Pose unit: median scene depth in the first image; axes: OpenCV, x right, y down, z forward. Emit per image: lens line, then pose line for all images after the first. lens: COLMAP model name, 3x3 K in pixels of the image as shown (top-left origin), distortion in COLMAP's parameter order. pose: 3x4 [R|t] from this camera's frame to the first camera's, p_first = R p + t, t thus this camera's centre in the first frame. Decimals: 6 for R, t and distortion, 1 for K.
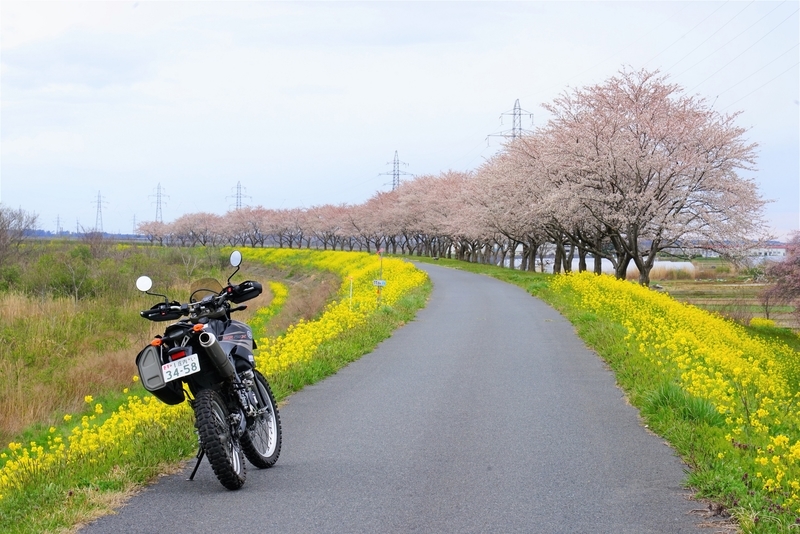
lens RADIAL K [[2468.8, 0, 400.0], [0, 2468.8, 267.0], [0, 0, 1]] dist [-0.071032, 0.078980]
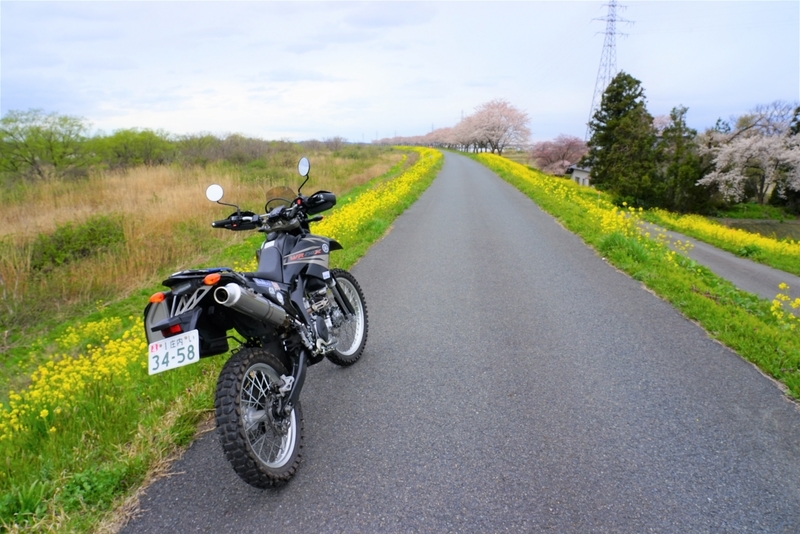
lens RADIAL K [[568.0, 0, 400.0], [0, 568.0, 267.0], [0, 0, 1]] dist [-0.047718, -0.000289]
pose [[0.998341, 0.008154, -0.057000, -0.008704], [0.003480, 0.979569, 0.201078, -0.003799], [0.057475, -0.200943, 0.977915, 0.339935]]
